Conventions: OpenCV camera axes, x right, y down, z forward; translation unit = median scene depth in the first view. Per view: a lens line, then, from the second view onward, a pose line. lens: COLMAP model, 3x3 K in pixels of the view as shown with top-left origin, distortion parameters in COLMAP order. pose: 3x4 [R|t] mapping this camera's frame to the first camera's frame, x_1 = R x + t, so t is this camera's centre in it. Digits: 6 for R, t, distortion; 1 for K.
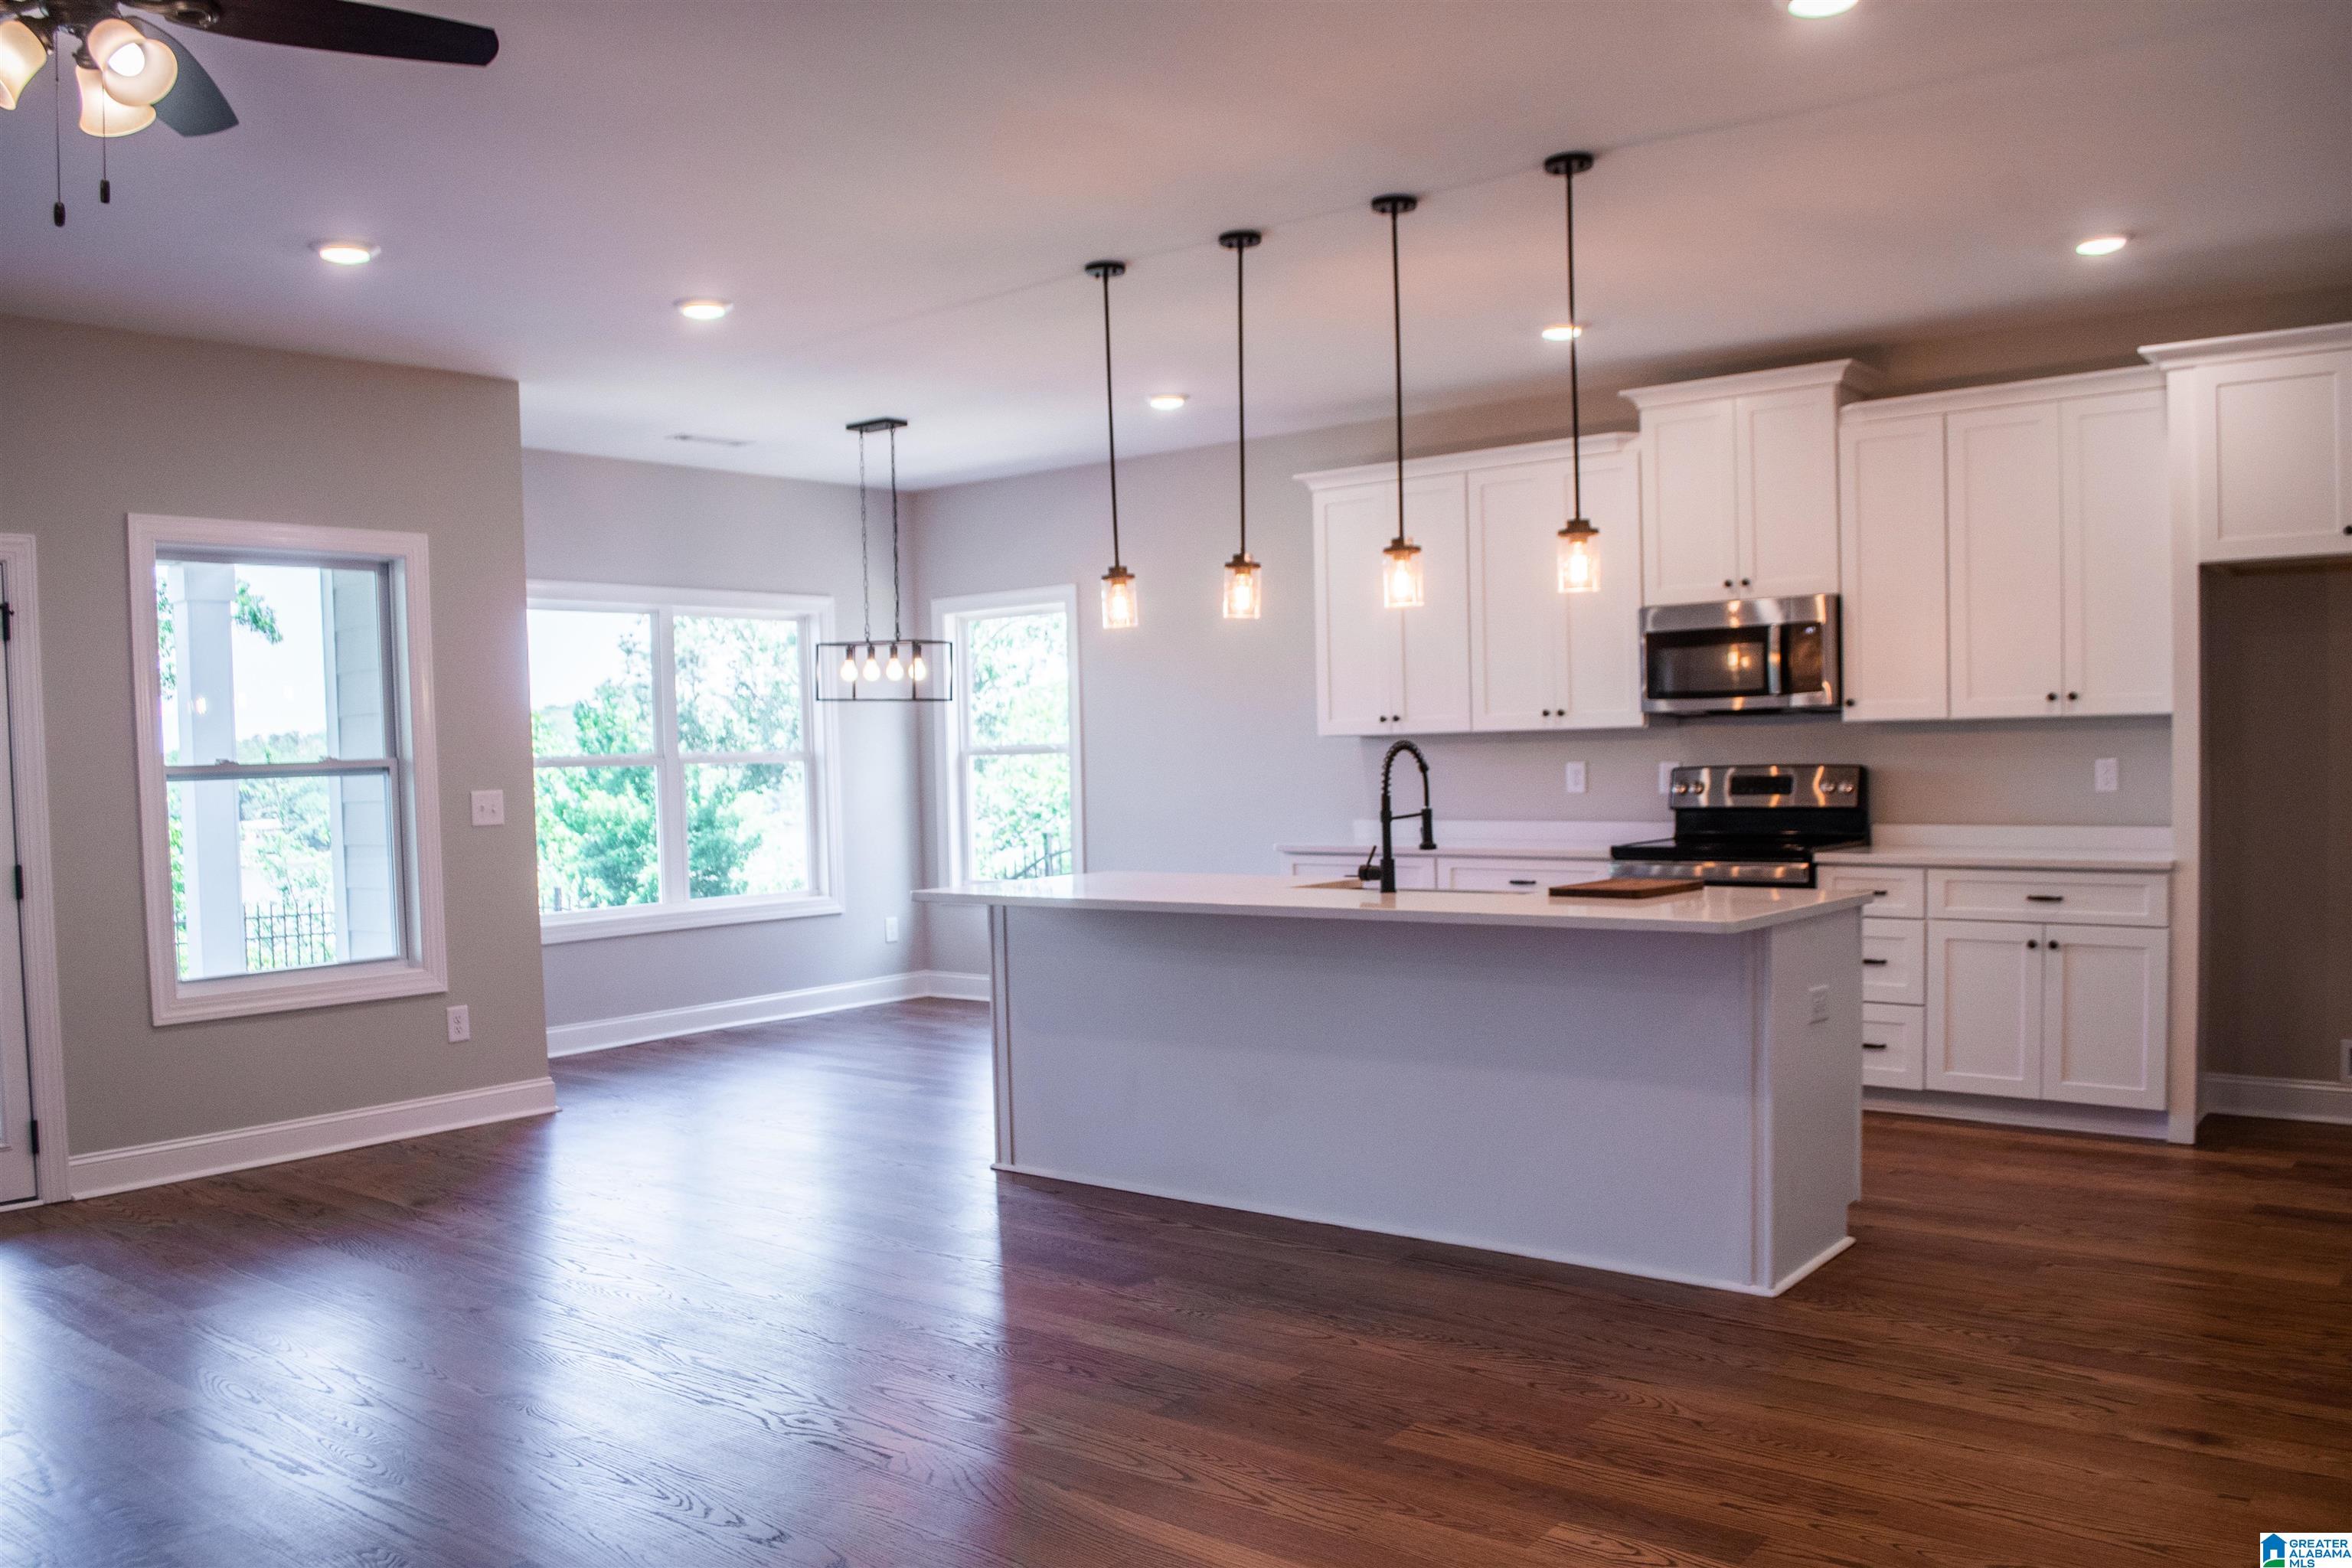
lens RADIAL K [[1852.5, 0, 1162.9], [0, 1852.5, 836.8], [0, 0, 1]] dist [-0.075148, 0.007524]
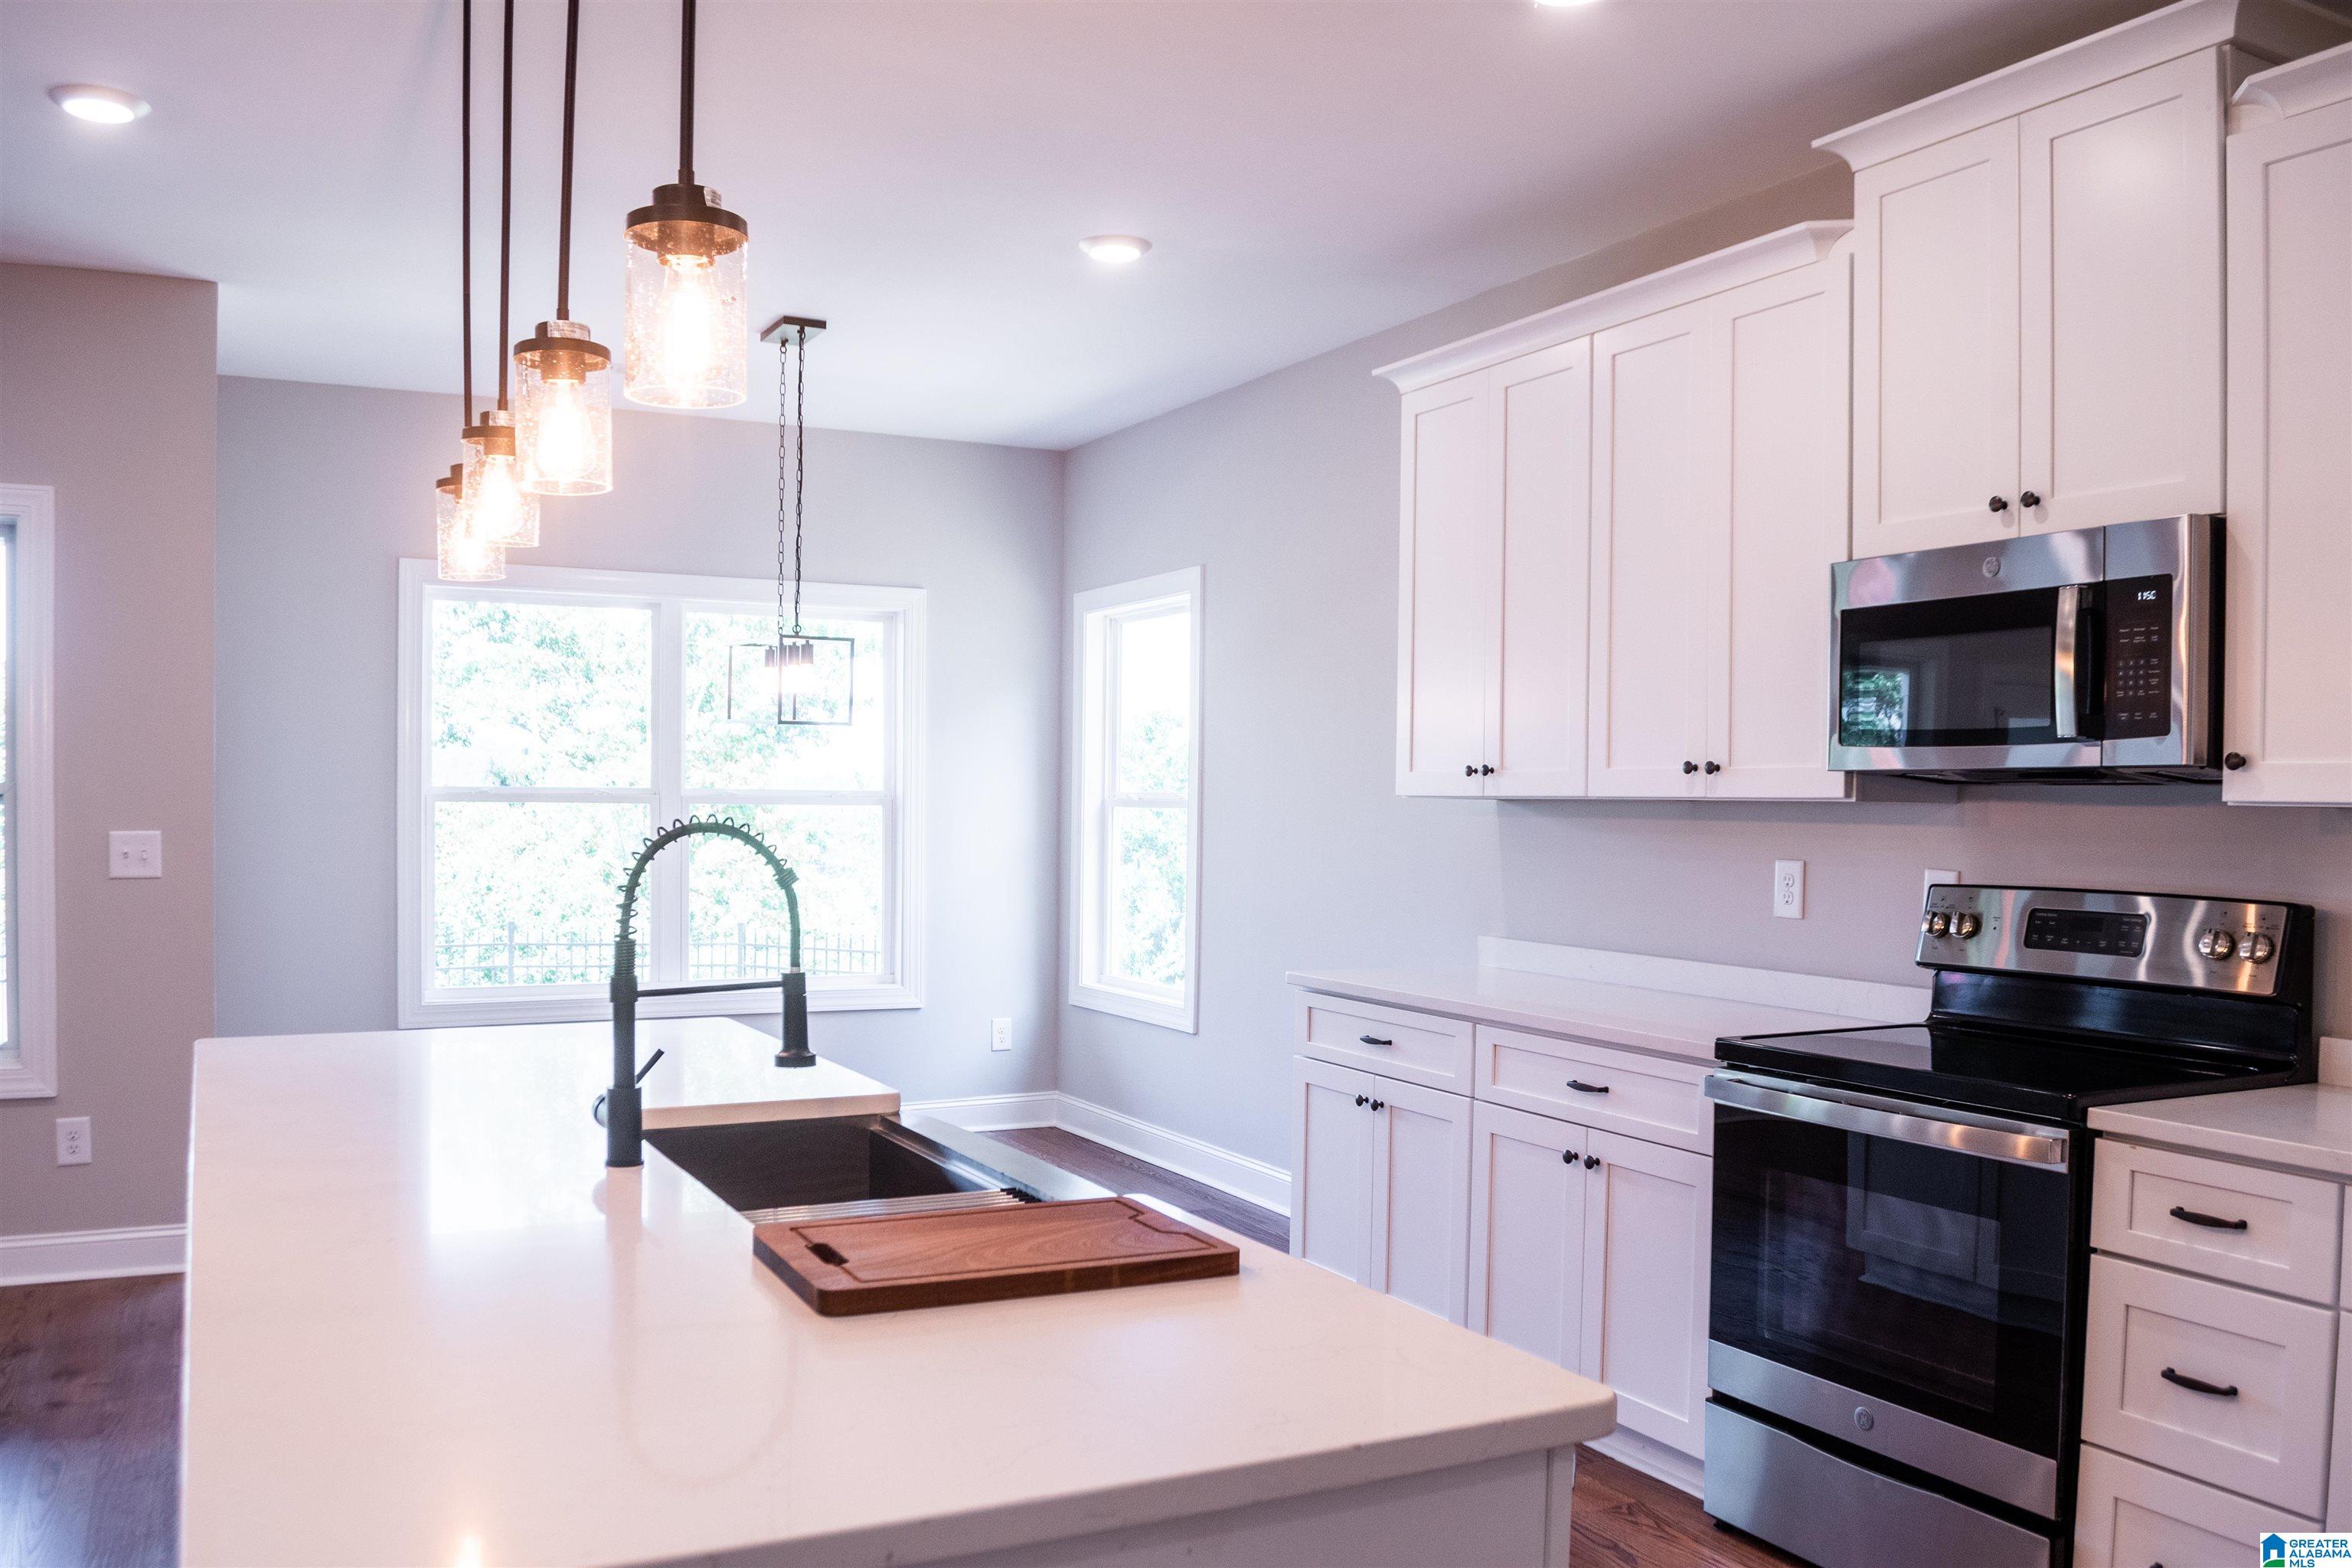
lens RADIAL K [[1852.5, 0, 1162.9], [0, 1852.5, 836.8], [0, 0, 1]] dist [-0.075148, 0.007524]
pose [[0.915797, 0.043410, -0.399290, 0.315023], [-0.051903, 0.998597, -0.010477, -0.037774], [0.398275, 0.030319, 0.916765, 0.509526]]
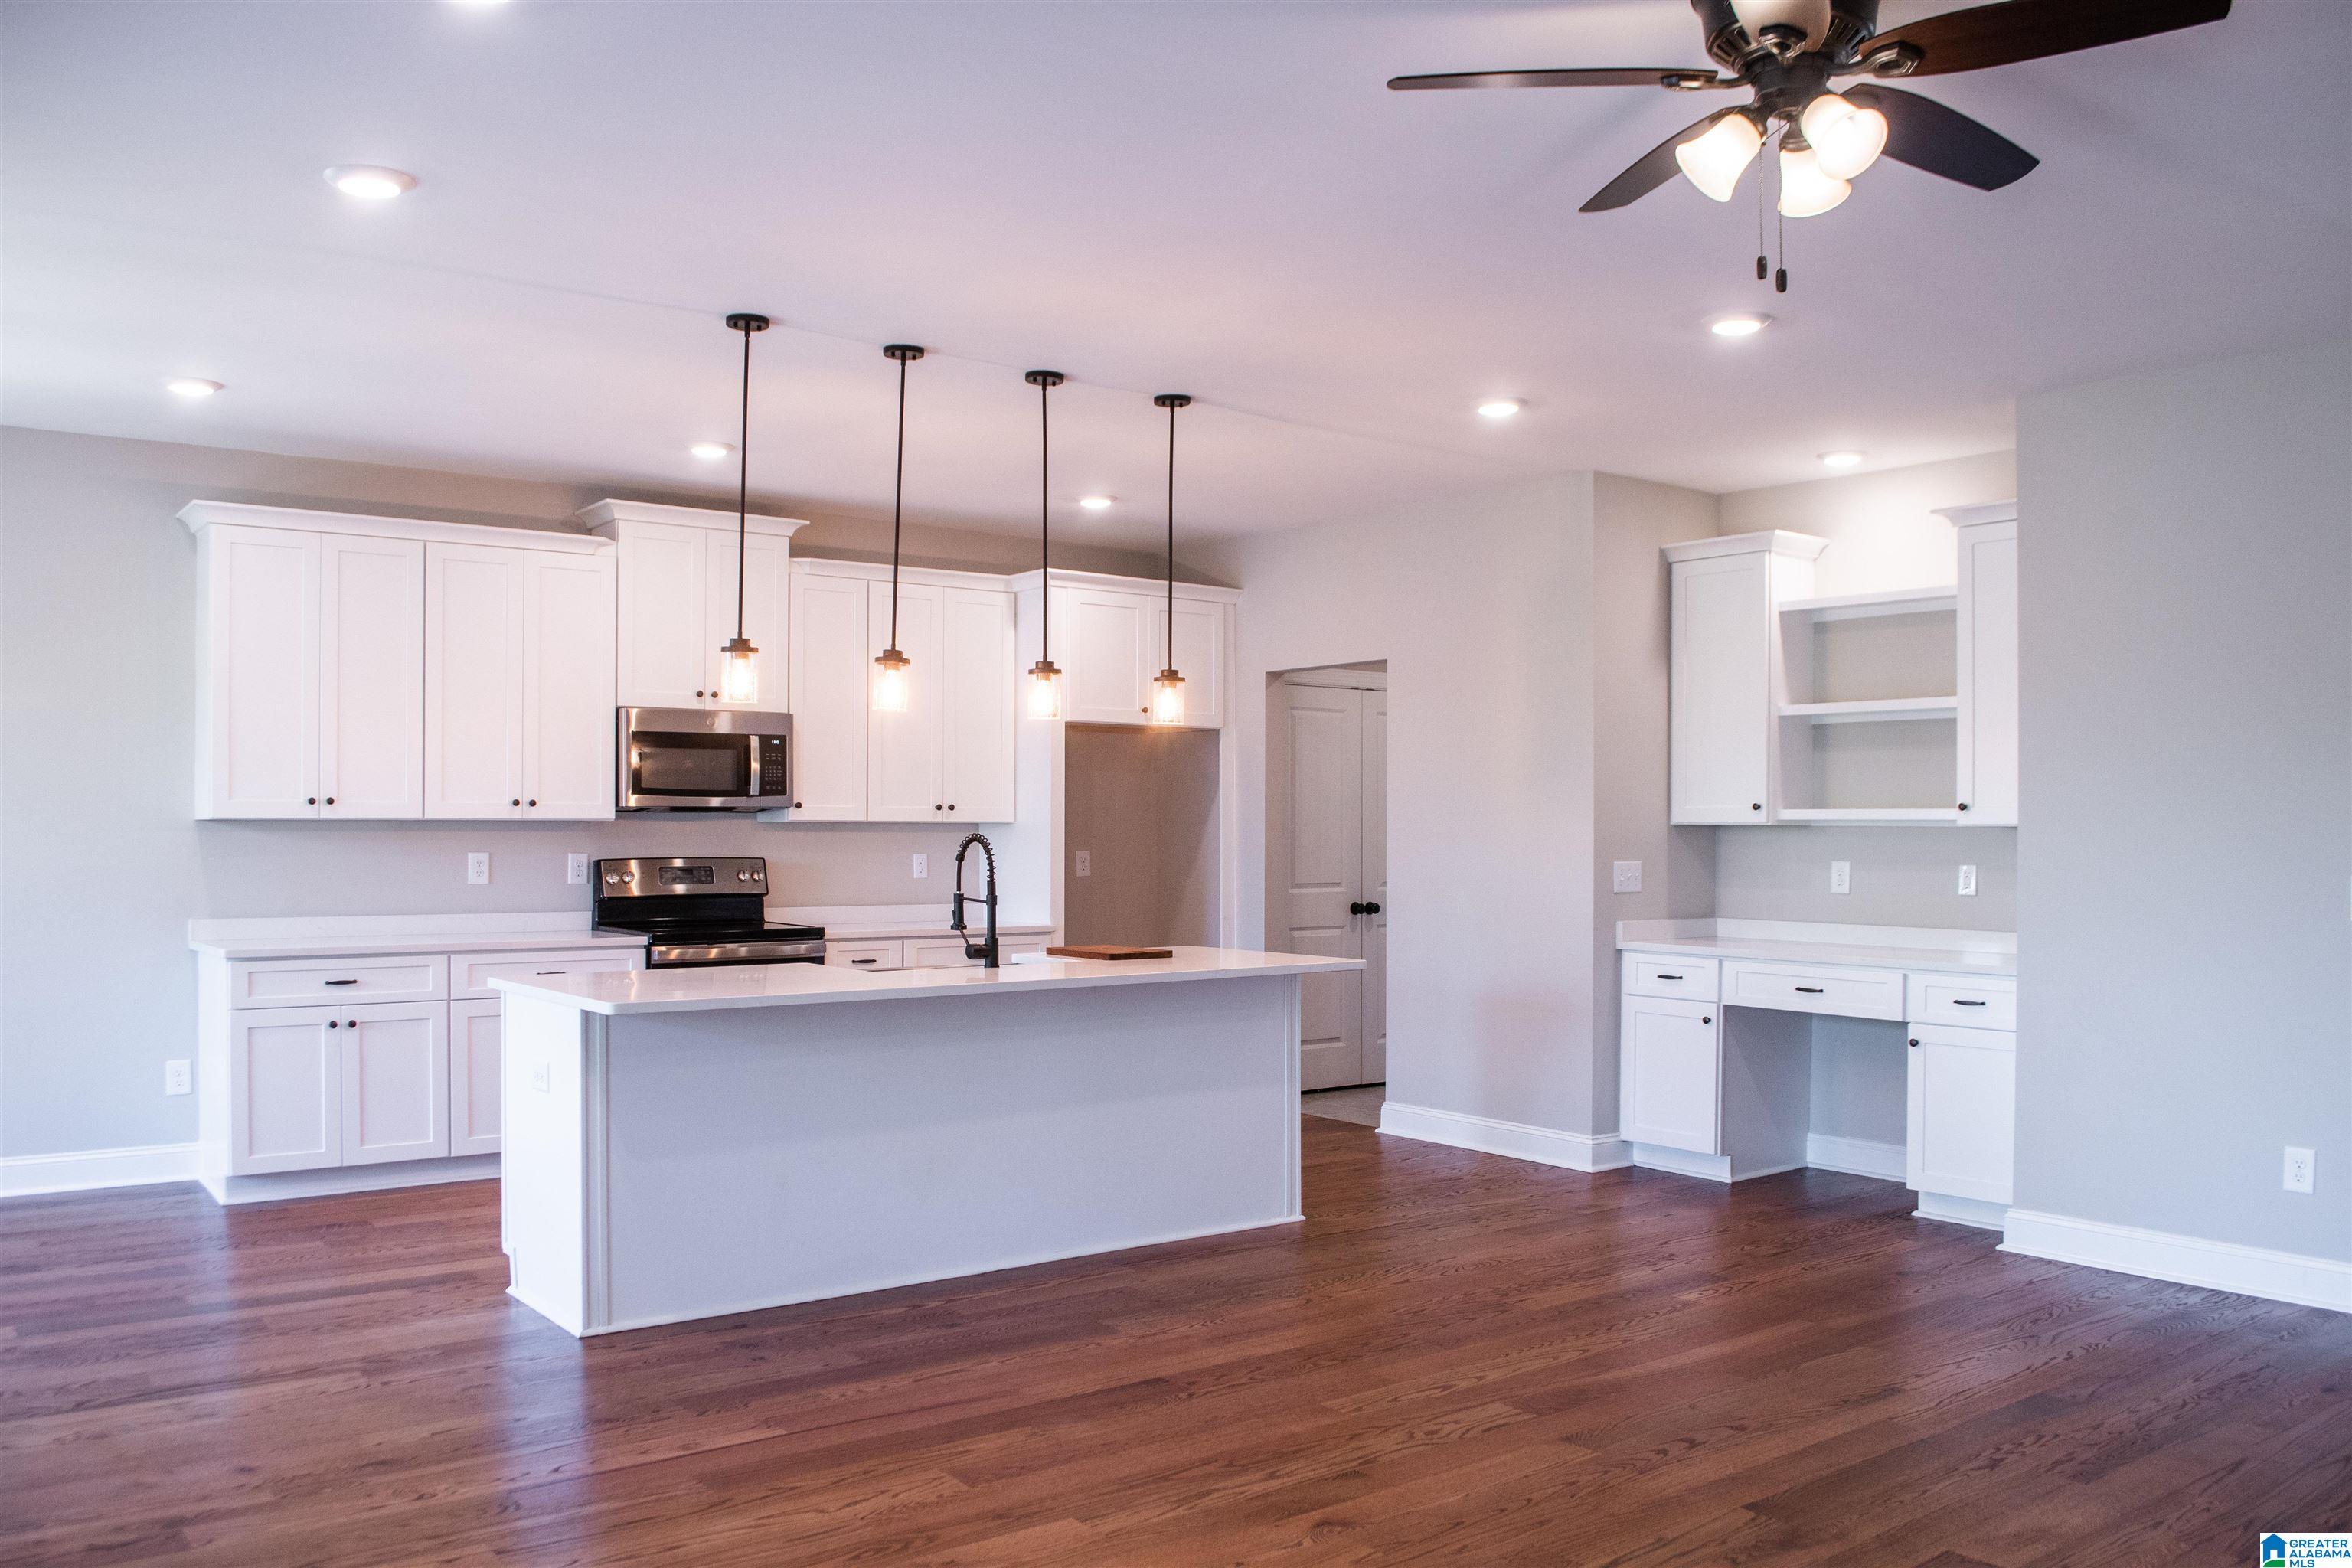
lens RADIAL K [[1852.5, 0, 1162.9], [0, 1852.5, 836.8], [0, 0, 1]] dist [-0.075148, 0.007524]
pose [[0.238913, 0.017401, 0.970885, -0.740668], [0.033221, 0.999108, -0.026082, -0.013279], [-0.970472, 0.038485, 0.238122, 0.485210]]
